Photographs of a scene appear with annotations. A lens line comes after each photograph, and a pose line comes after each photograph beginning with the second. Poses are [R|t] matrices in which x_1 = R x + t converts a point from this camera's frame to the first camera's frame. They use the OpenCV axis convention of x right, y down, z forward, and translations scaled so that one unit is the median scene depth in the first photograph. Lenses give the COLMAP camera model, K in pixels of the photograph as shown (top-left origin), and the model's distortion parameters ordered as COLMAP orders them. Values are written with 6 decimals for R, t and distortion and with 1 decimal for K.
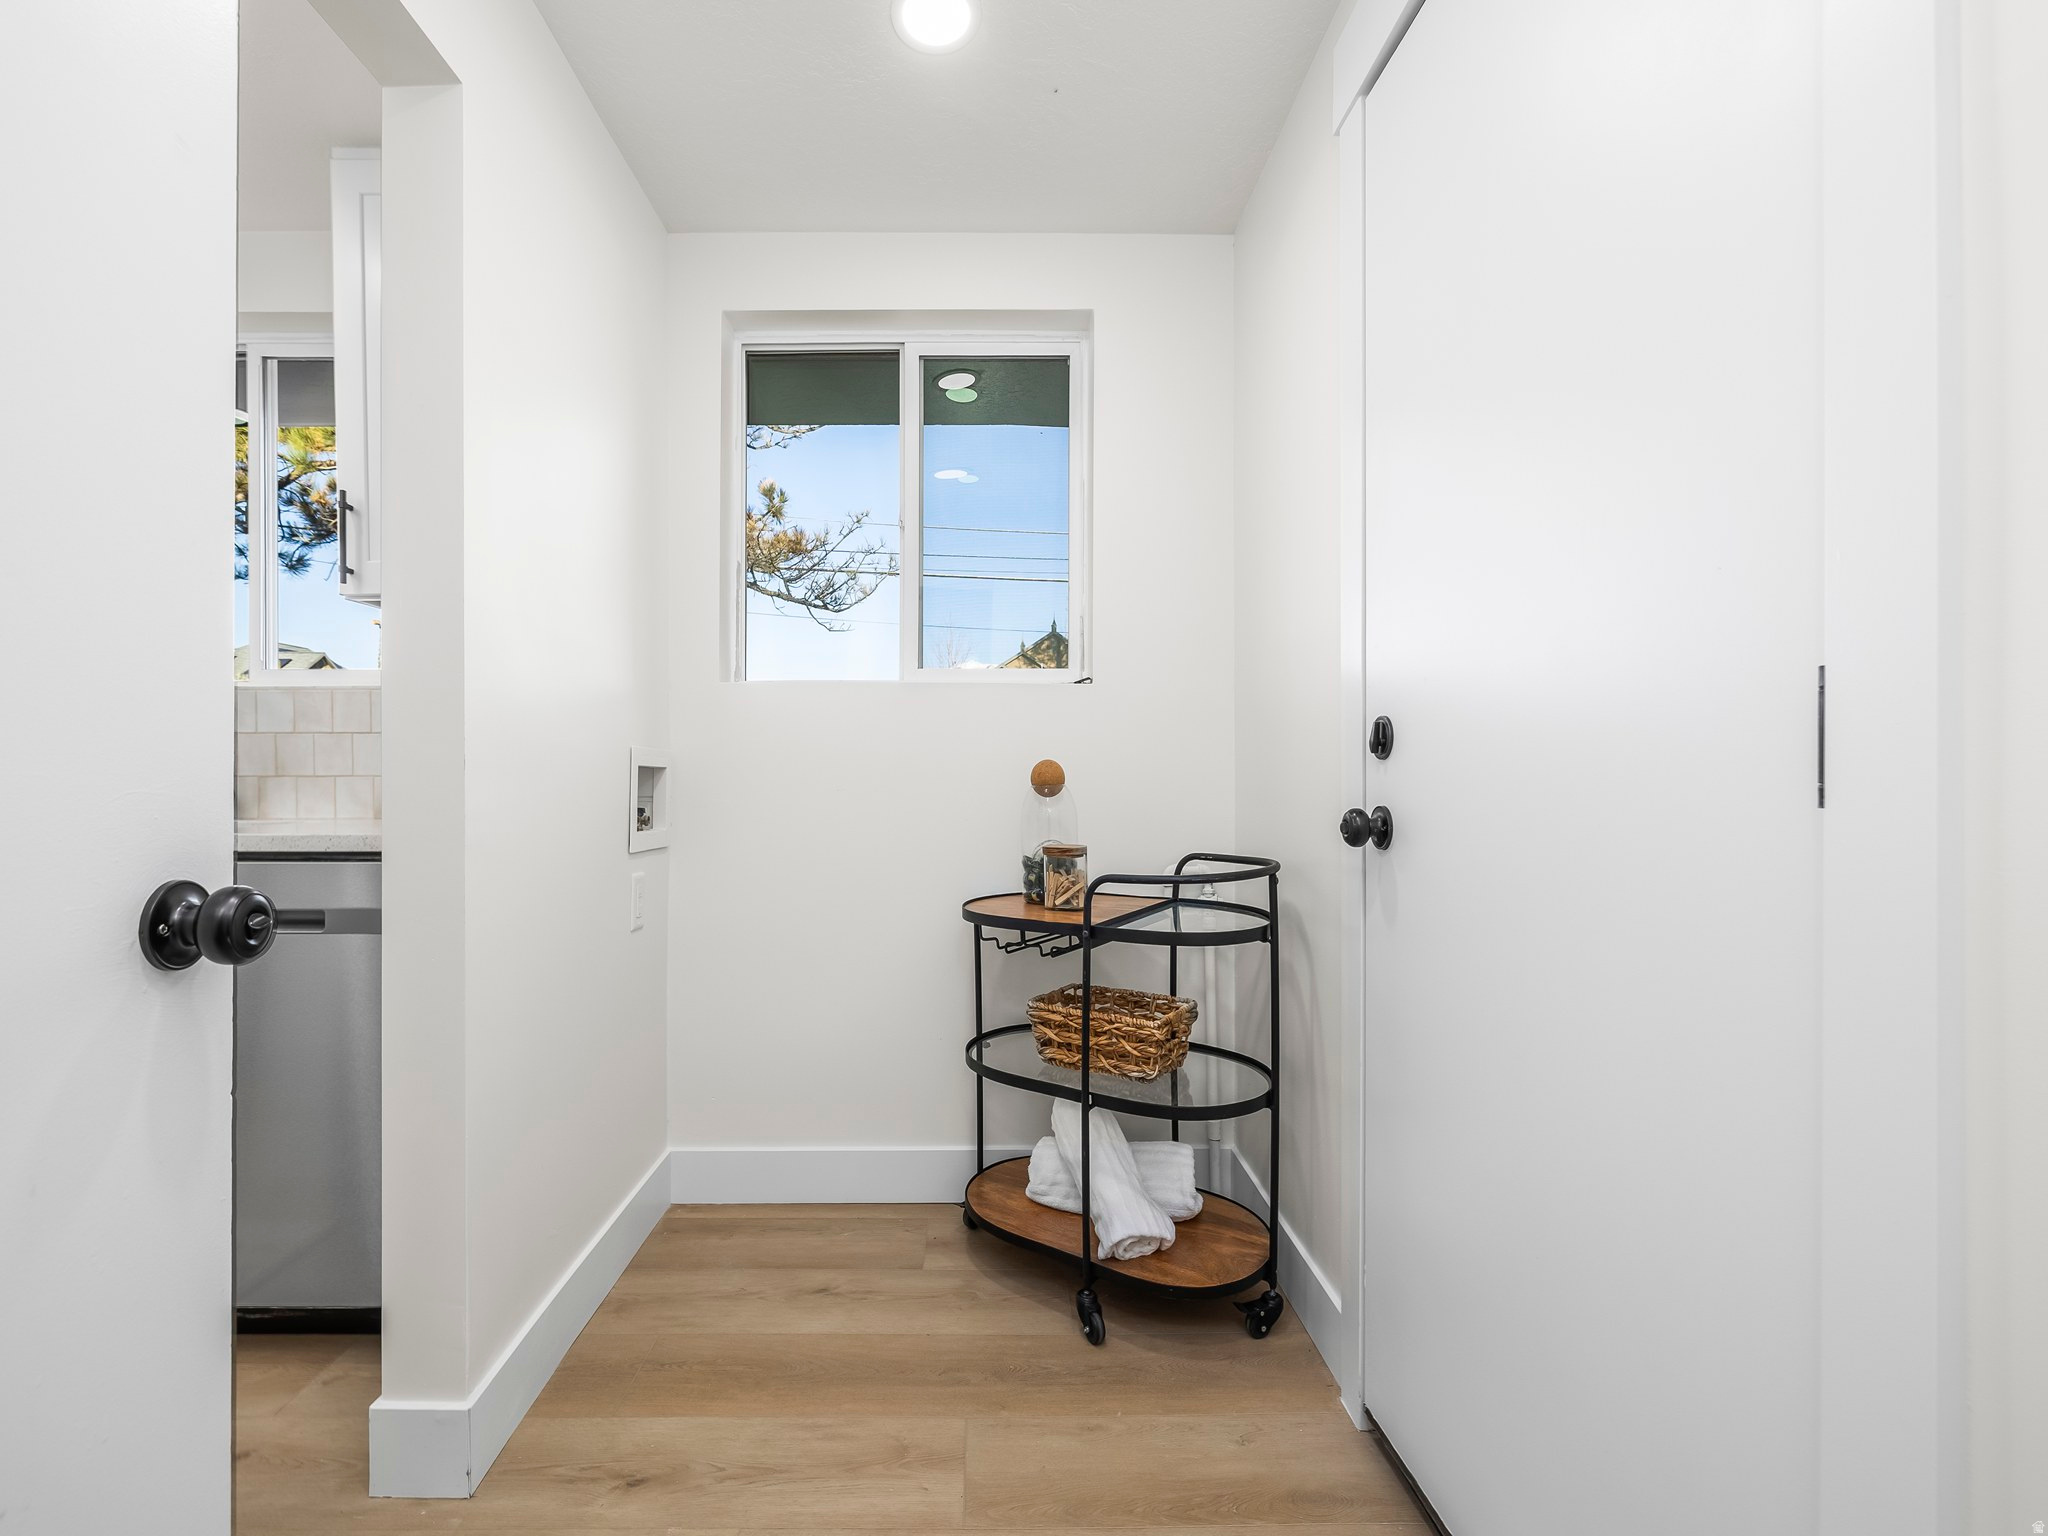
lens RADIAL K [[861.1, 0, 992.4], [0, 861.1, 763.2], [0, 0, 1]] dist [0.001766, 0.000175]
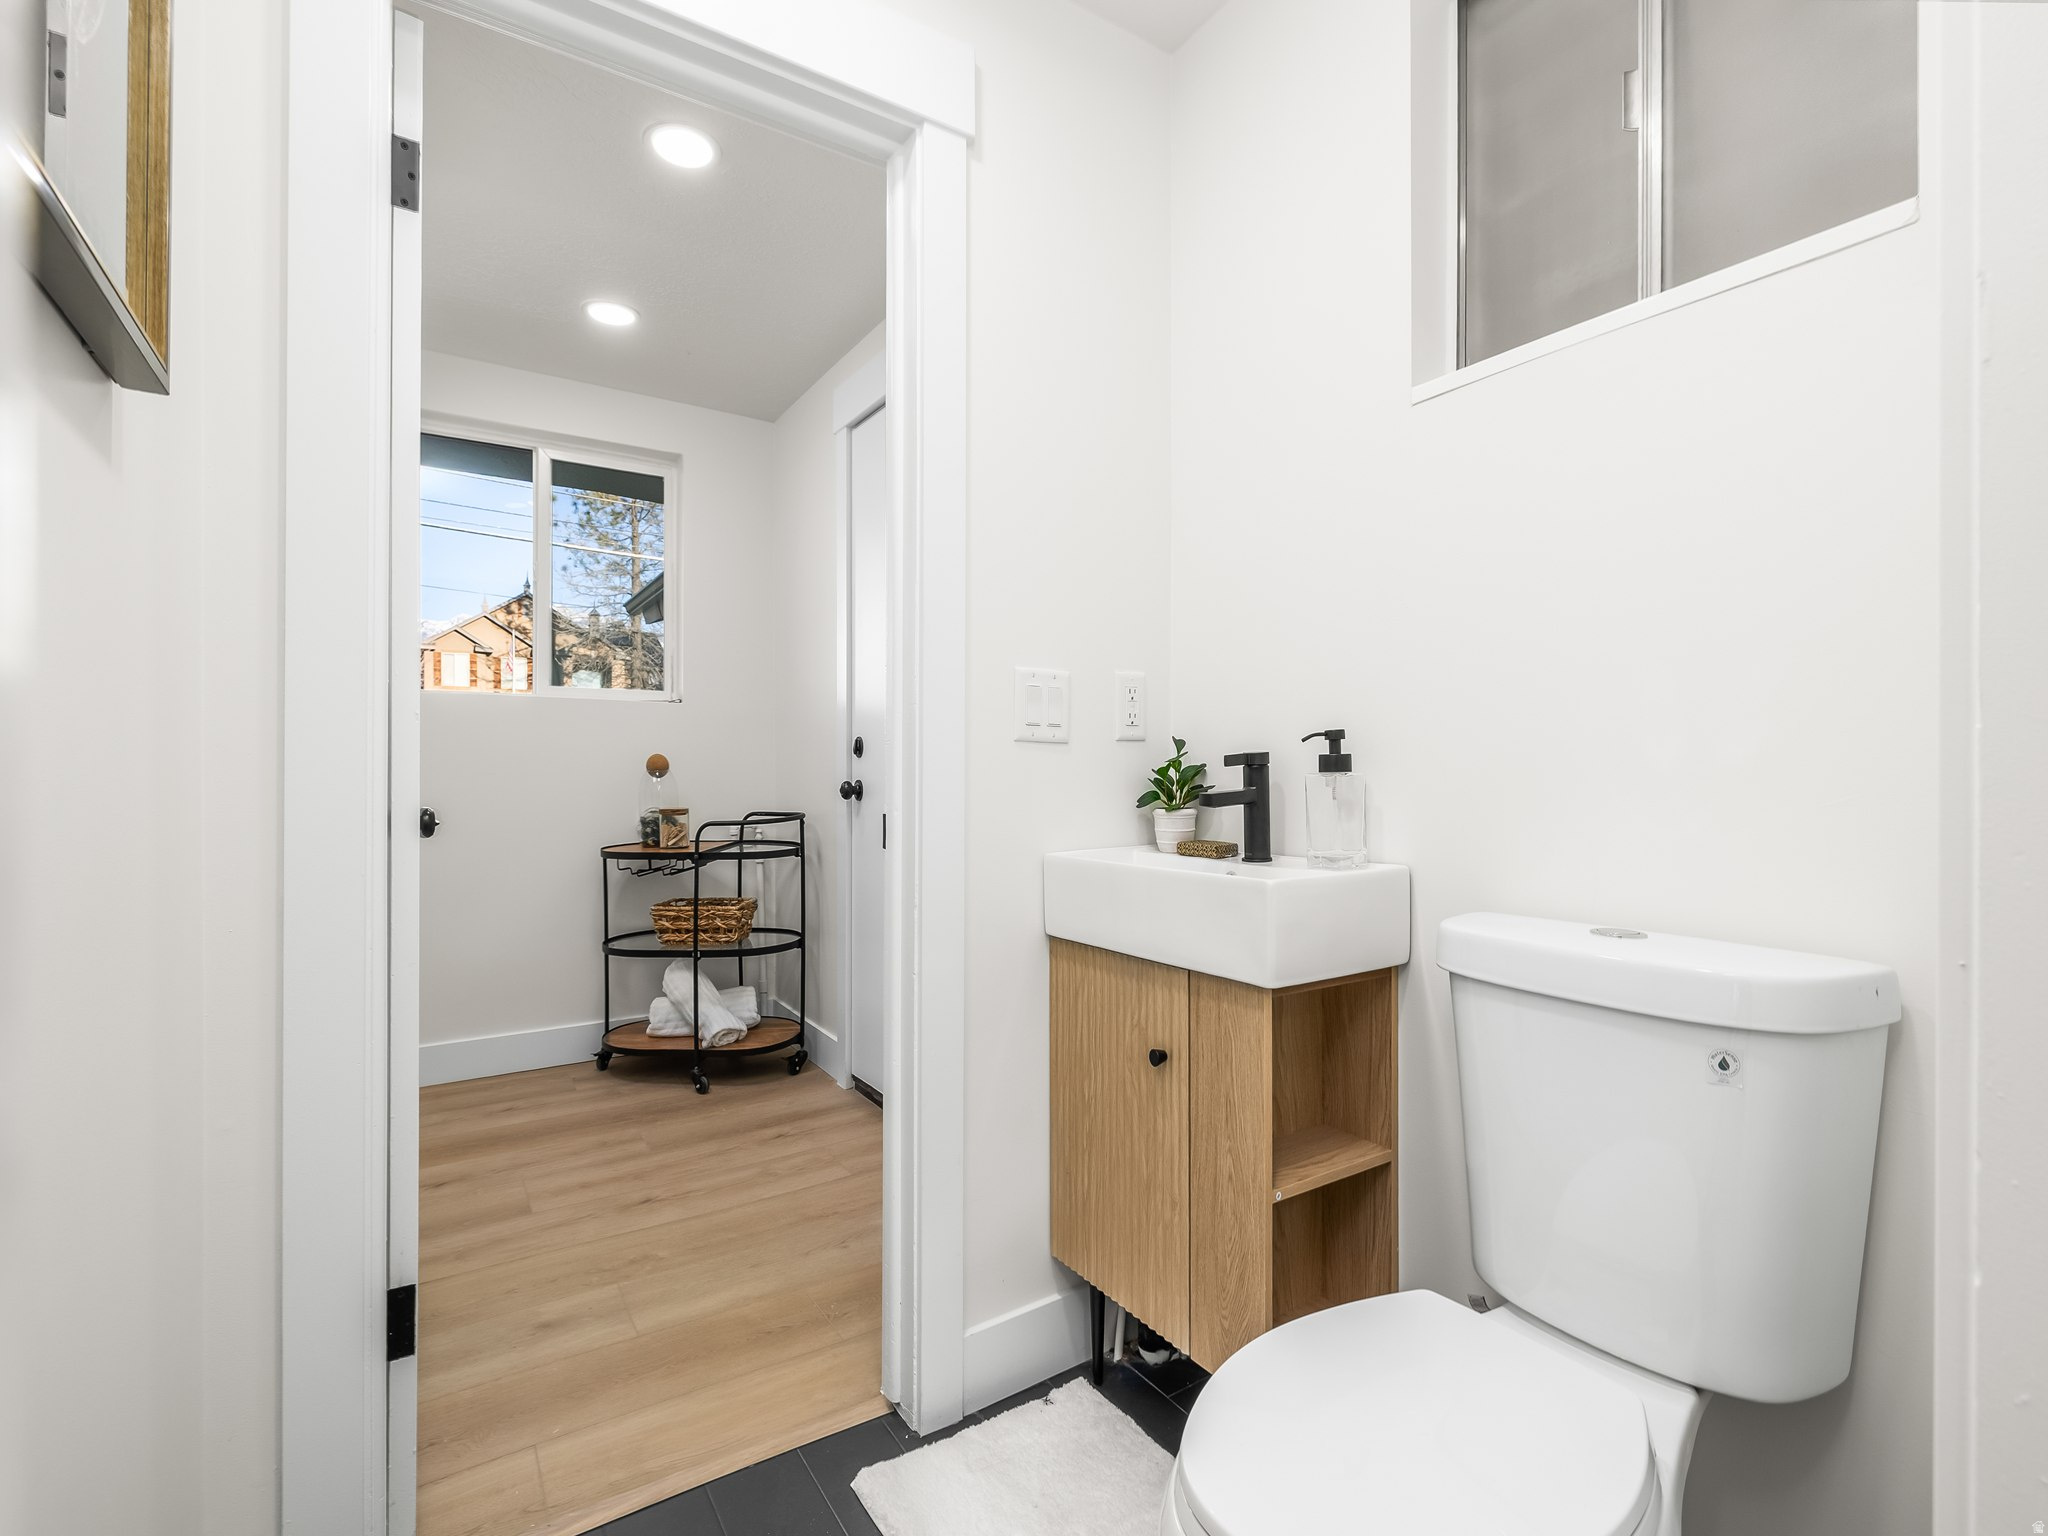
lens RADIAL K [[950.7, 0, 1011.2], [0, 950.7, 763.5], [0, 0, 1]] dist [-0.002299, -0.000090]
pose [[0.845934, -0.001530, 0.533285, -0.336893], [-0.003587, 0.999957, 0.008560, -0.002458], [-0.533275, -0.009155, 0.845892, -0.841446]]
